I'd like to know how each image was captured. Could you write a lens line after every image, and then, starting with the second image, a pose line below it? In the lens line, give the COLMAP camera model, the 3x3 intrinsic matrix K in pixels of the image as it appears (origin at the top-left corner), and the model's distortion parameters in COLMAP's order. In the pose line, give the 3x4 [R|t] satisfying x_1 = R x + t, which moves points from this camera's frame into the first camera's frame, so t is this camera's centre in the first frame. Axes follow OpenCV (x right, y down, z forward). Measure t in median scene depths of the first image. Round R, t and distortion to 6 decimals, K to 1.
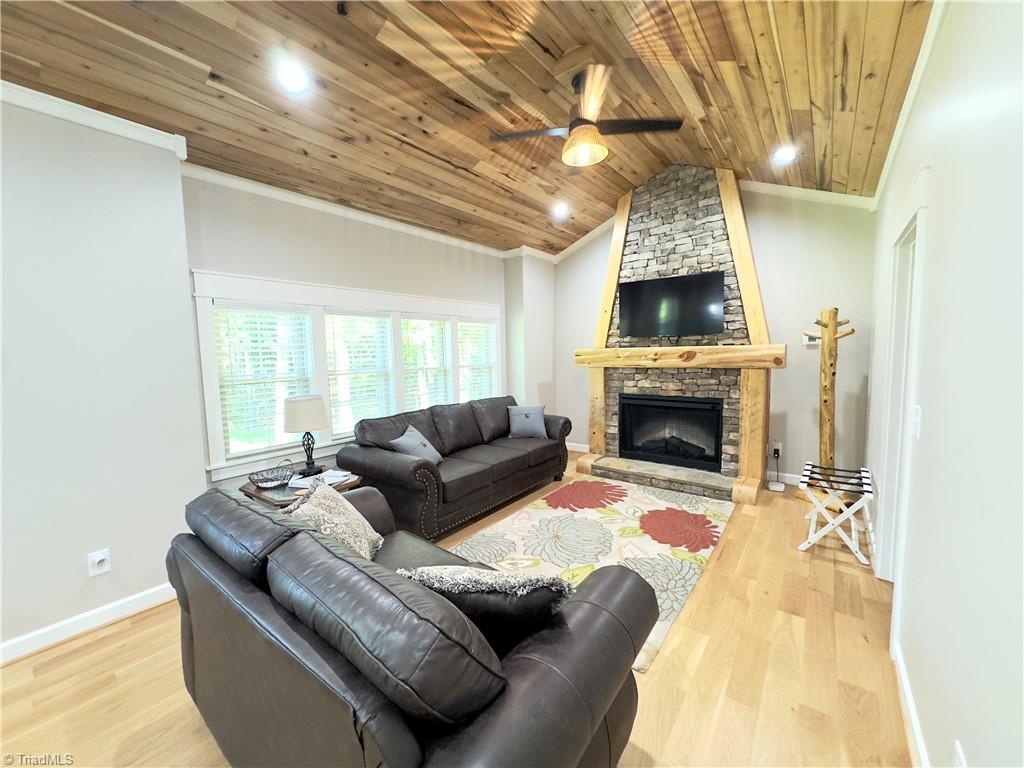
lens RADIAL K [[406.9, 0, 511.5], [0, 406.9, 384.2], [0, 0, 1]] dist [-0.002670, 0.000451]
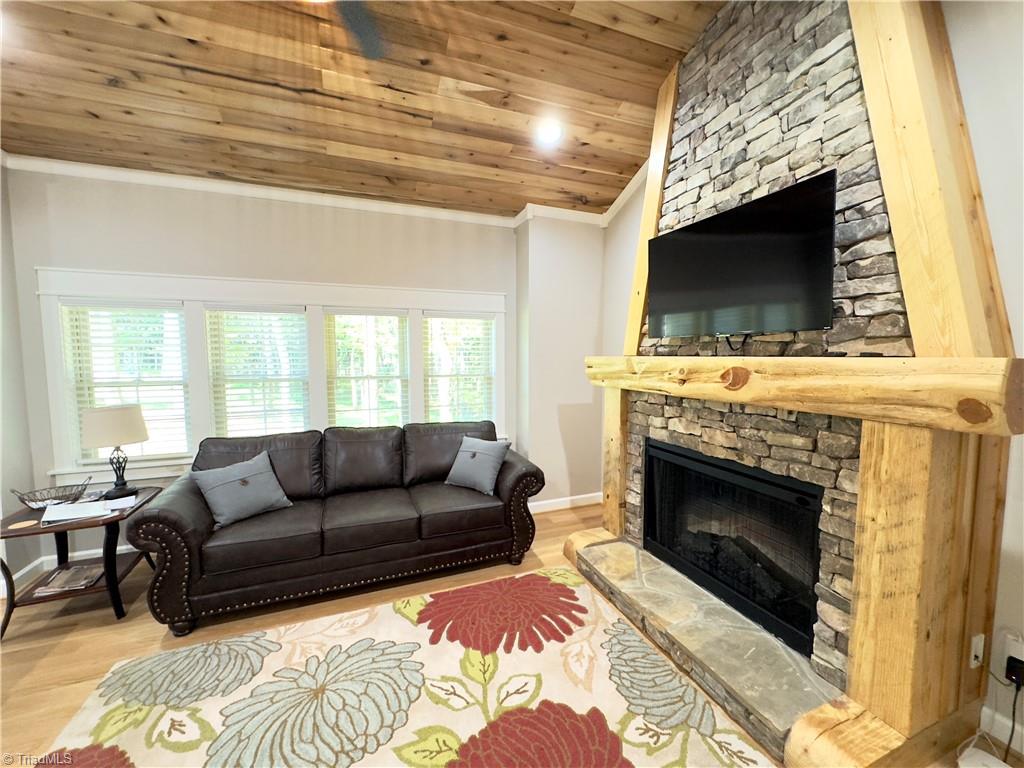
lens RADIAL K [[406.9, 0, 511.8], [0, 406.9, 384.8], [0, 0, 1]] dist [-0.002670, 0.000451]
pose [[0.858278, 0.057849, -0.509914, 0.452516], [-0.059125, 0.998156, 0.013720, -0.053746], [0.509768, 0.018373, 0.860116, 0.486759]]
